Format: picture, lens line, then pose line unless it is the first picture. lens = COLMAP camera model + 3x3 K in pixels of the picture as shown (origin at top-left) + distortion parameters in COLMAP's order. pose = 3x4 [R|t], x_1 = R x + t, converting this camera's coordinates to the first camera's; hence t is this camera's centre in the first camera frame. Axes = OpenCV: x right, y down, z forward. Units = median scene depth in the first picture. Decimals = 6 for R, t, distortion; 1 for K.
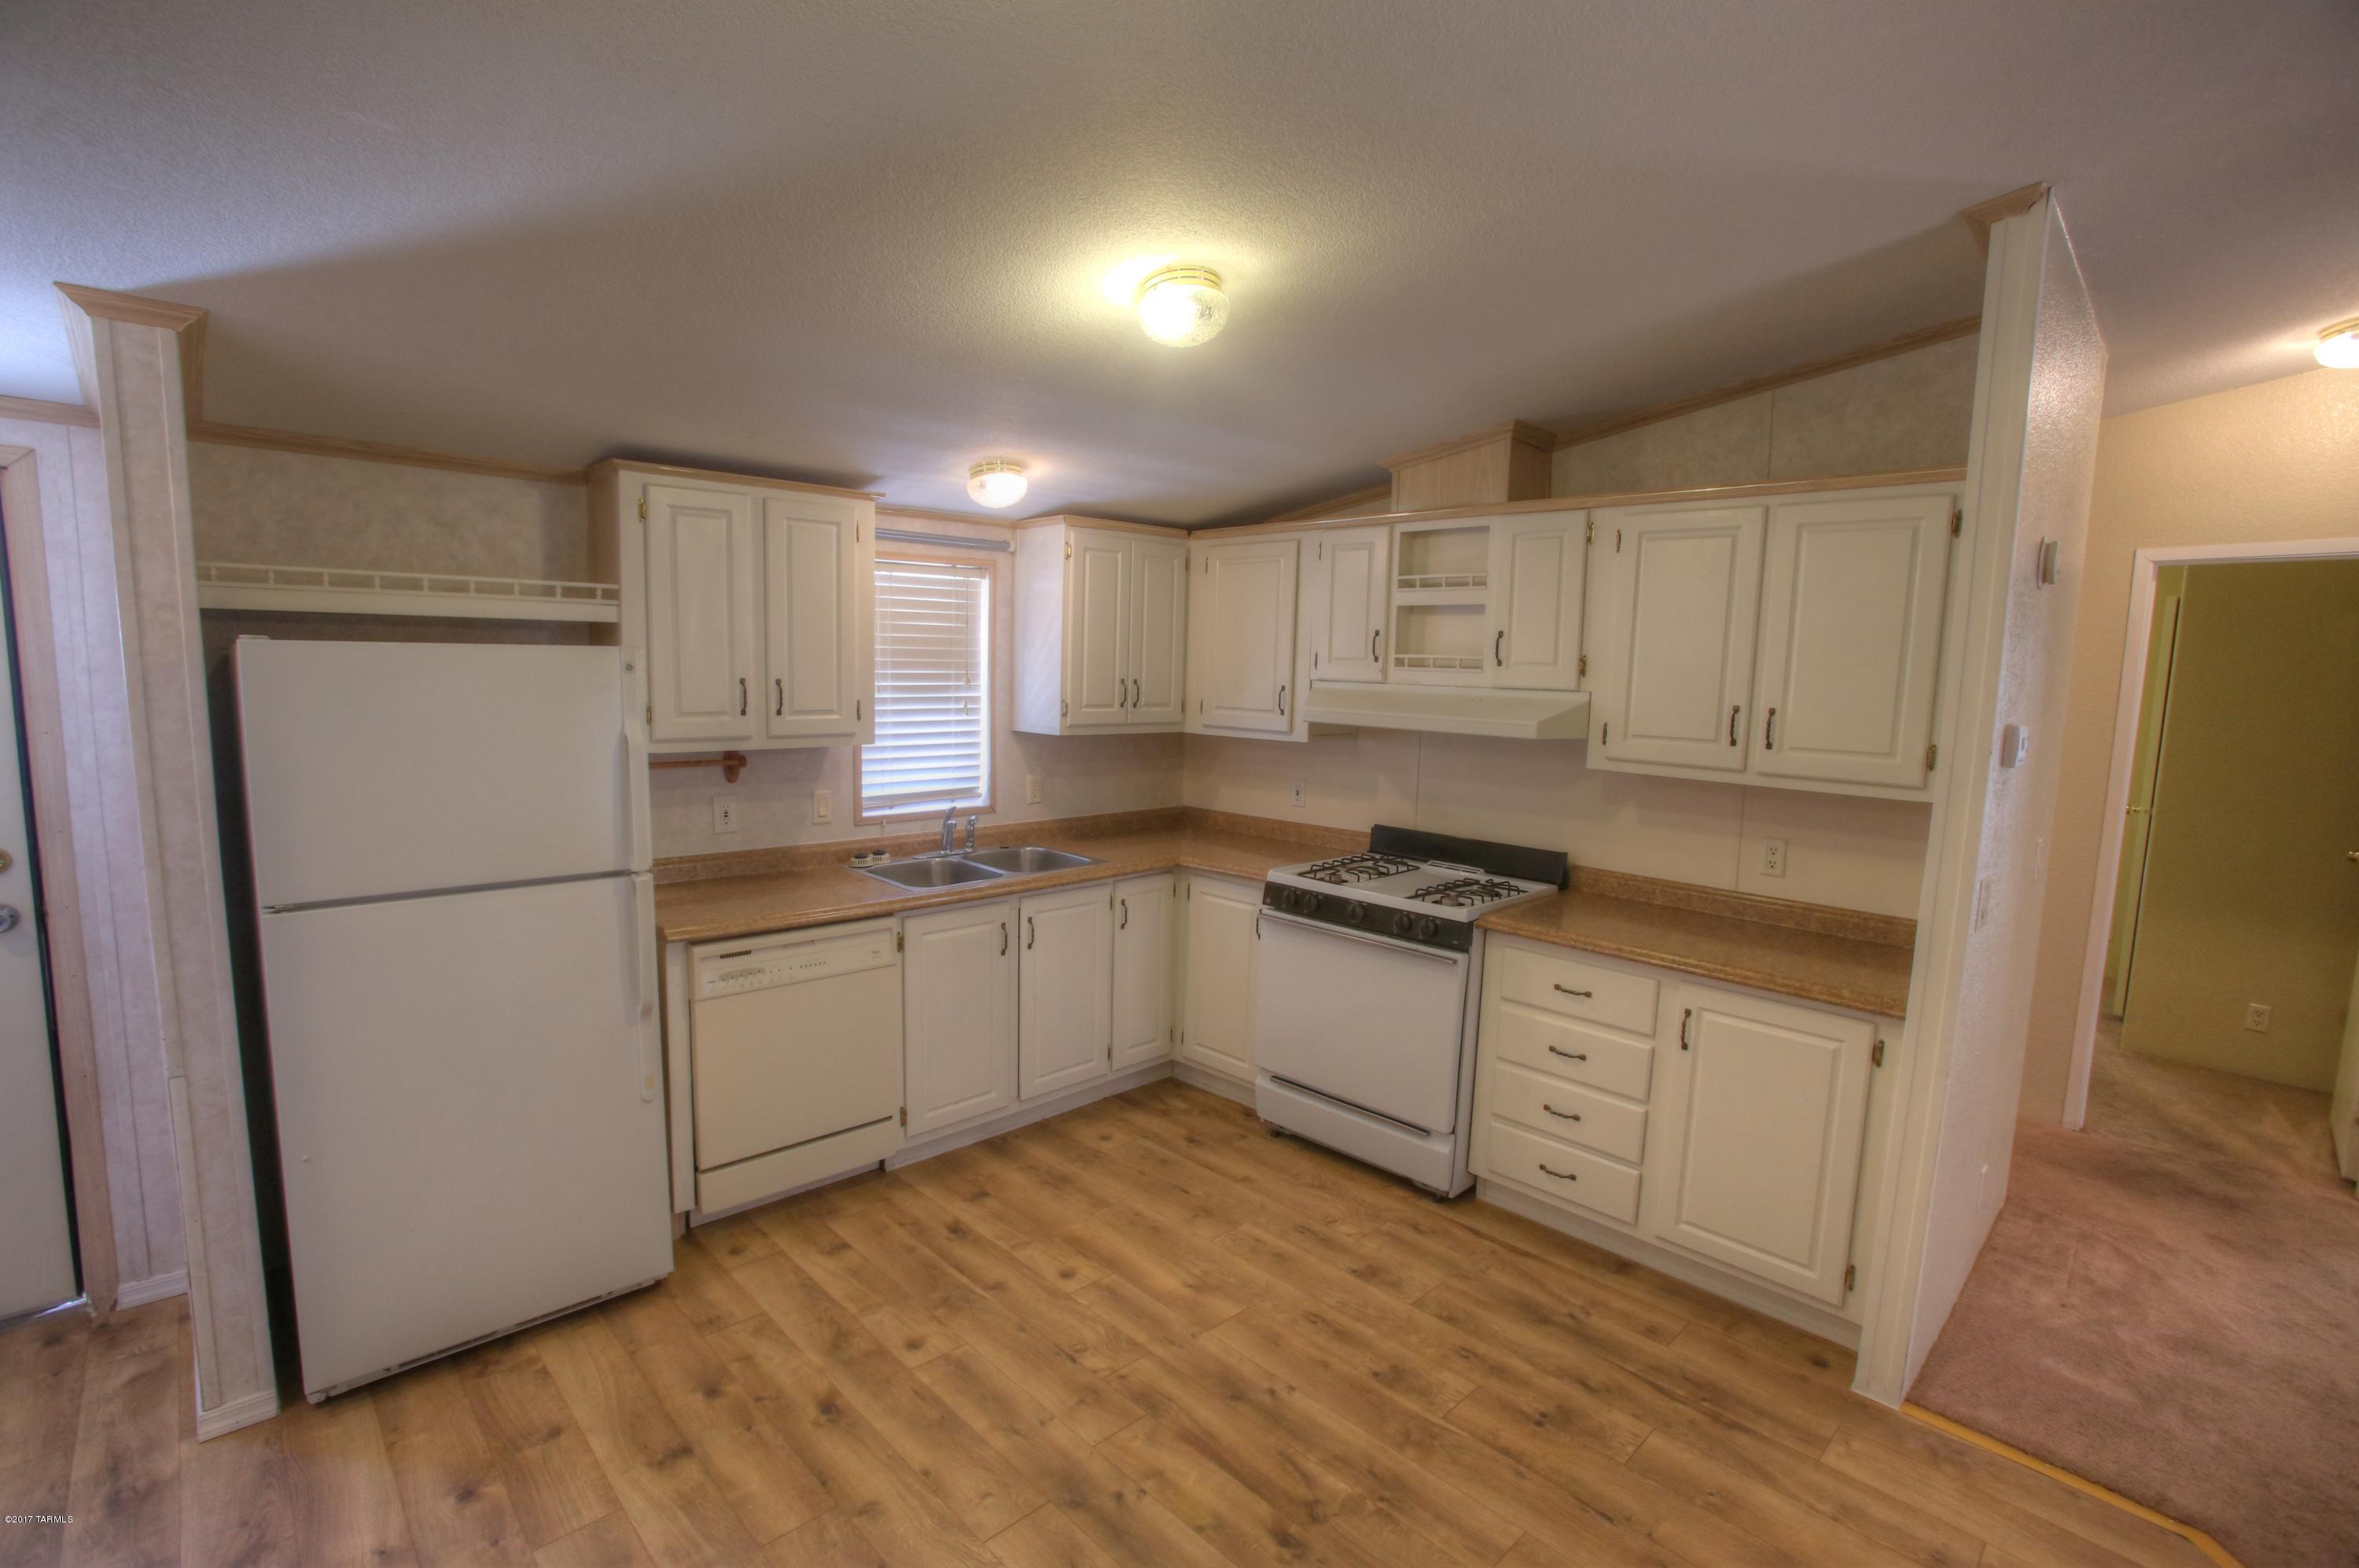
lens RADIAL K [[1074.0, 0, 1176.9], [0, 1074.0, 785.2], [0, 0, 1]] dist [-0.047107, 0.006261]
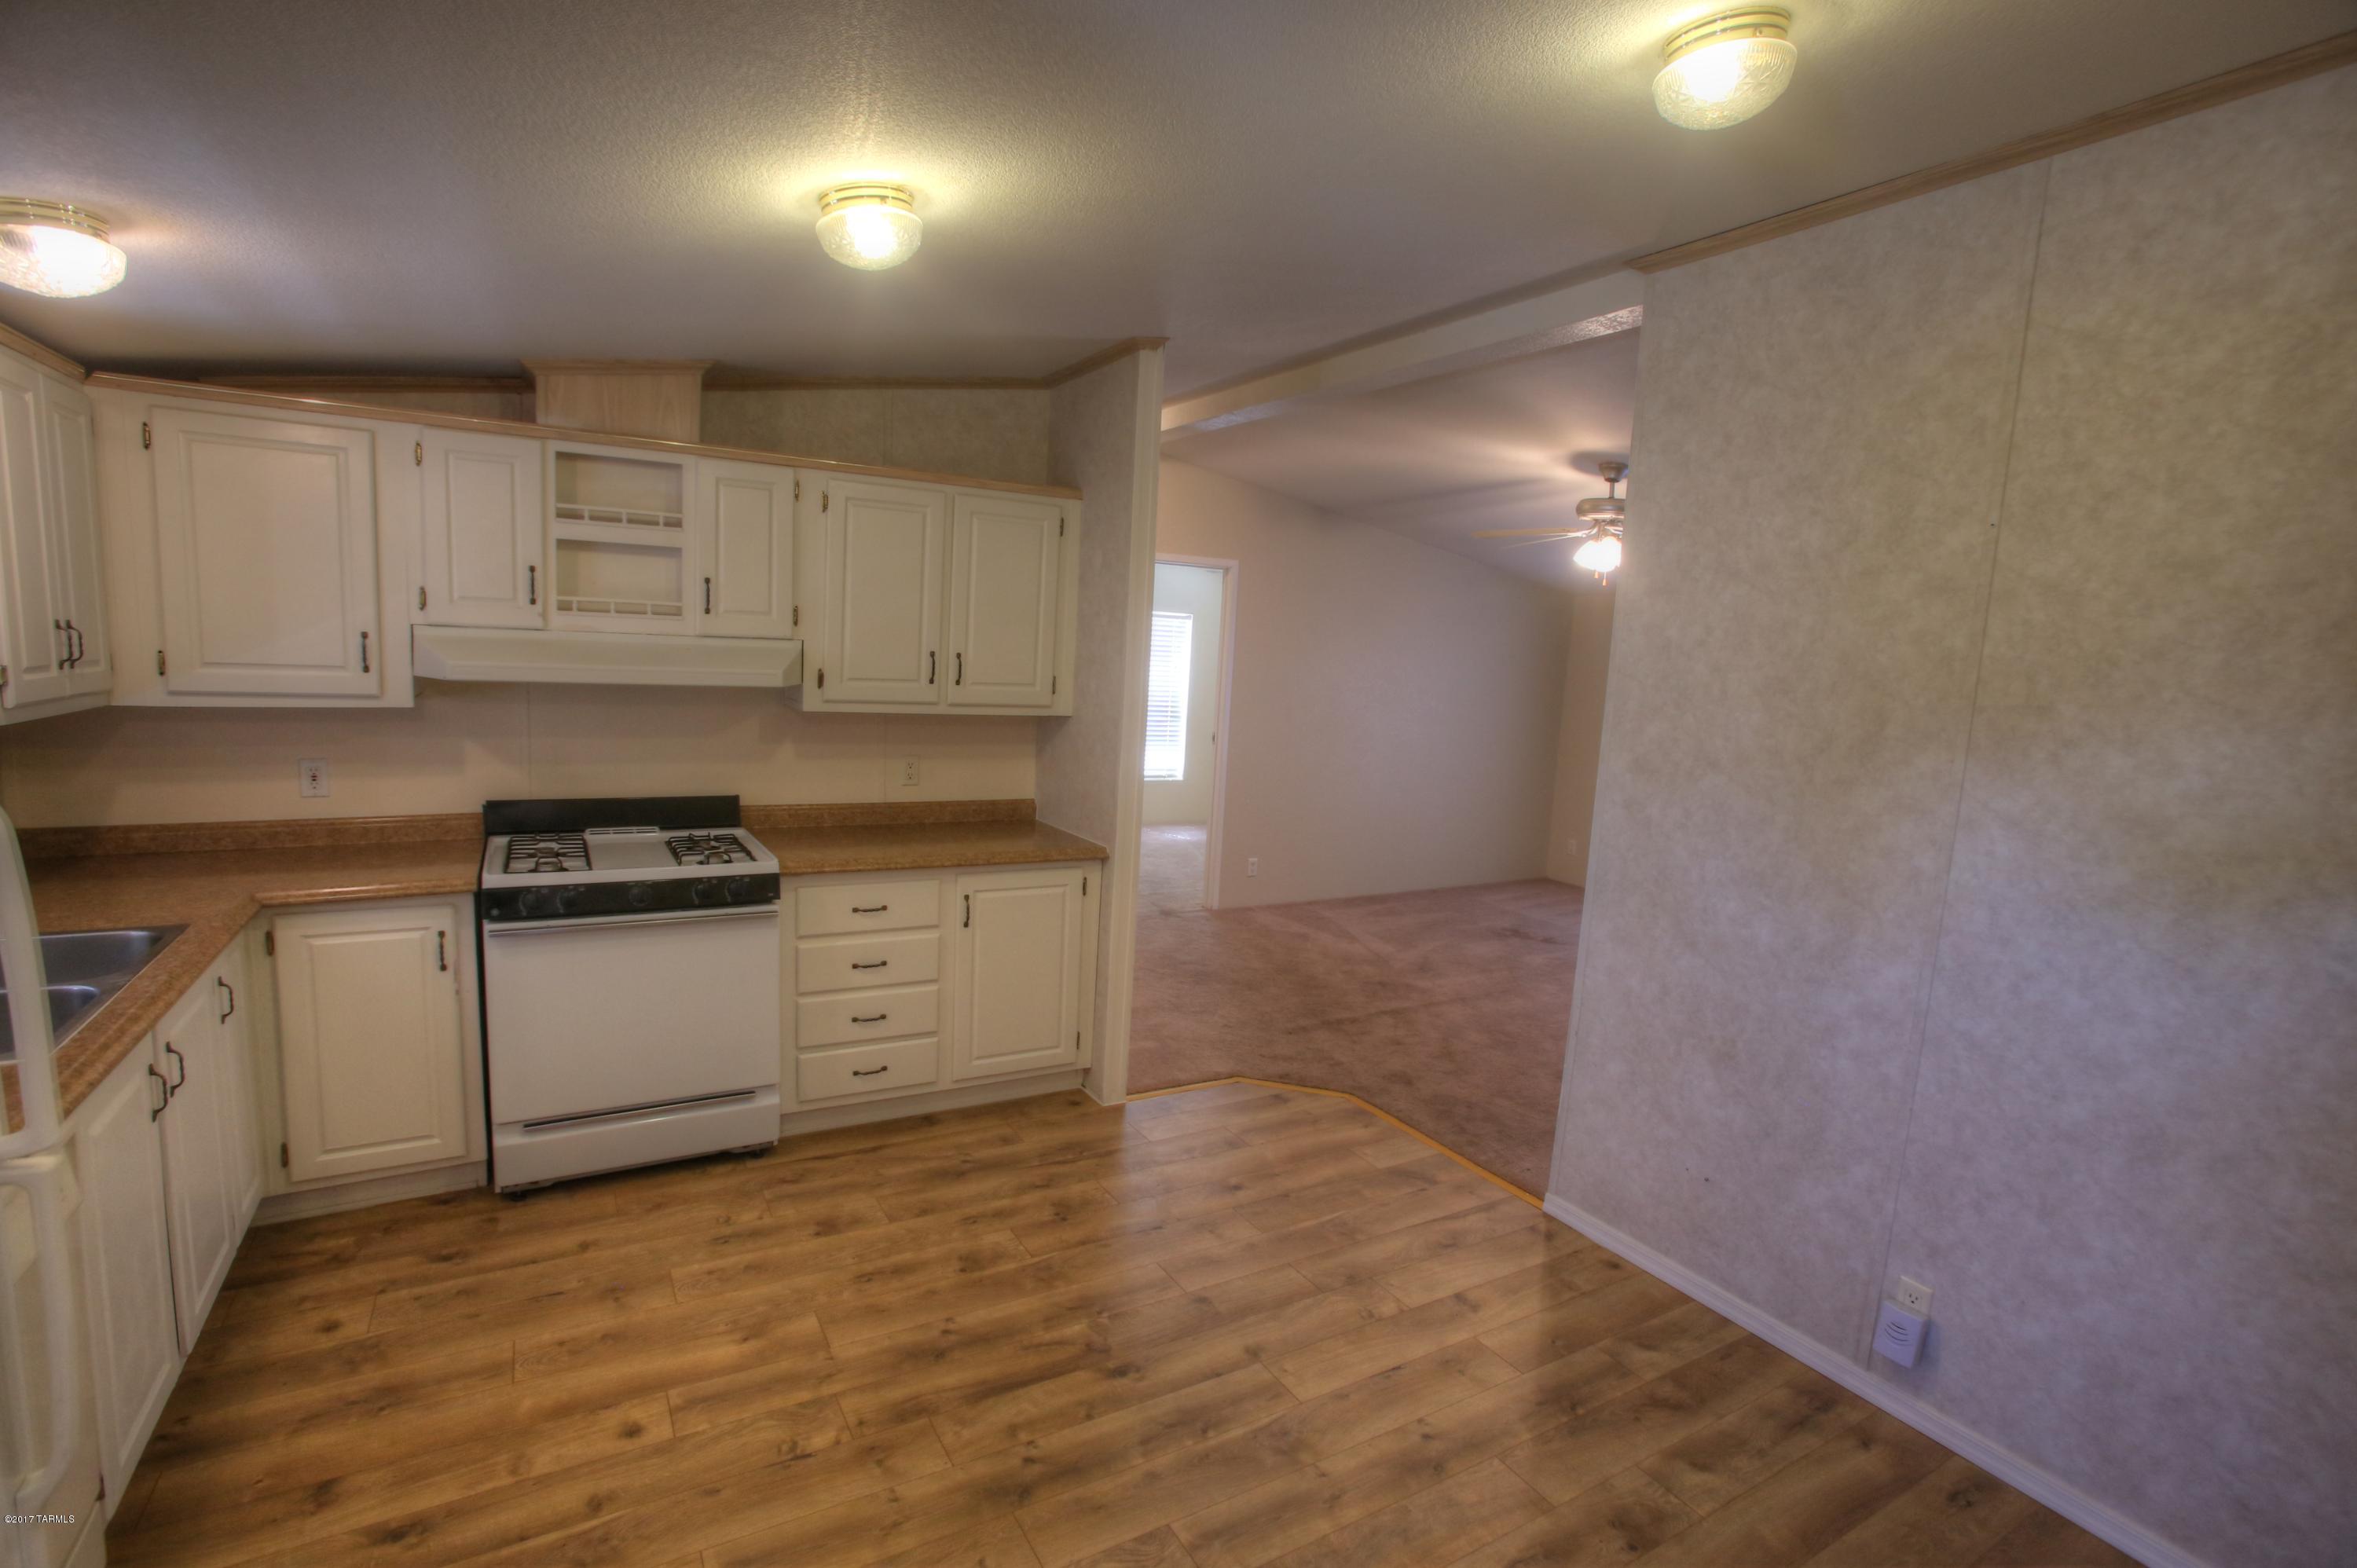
lens RADIAL K [[1073.0, 0, 1169.3], [0, 1073.0, 778.6], [0, 0, 1]] dist [-0.047107, 0.006261]
pose [[0.254395, -0.137138, 0.957328, -0.591491], [0.061076, 0.990197, 0.125616, -0.064766], [-0.965170, 0.026514, 0.260277, 0.381094]]
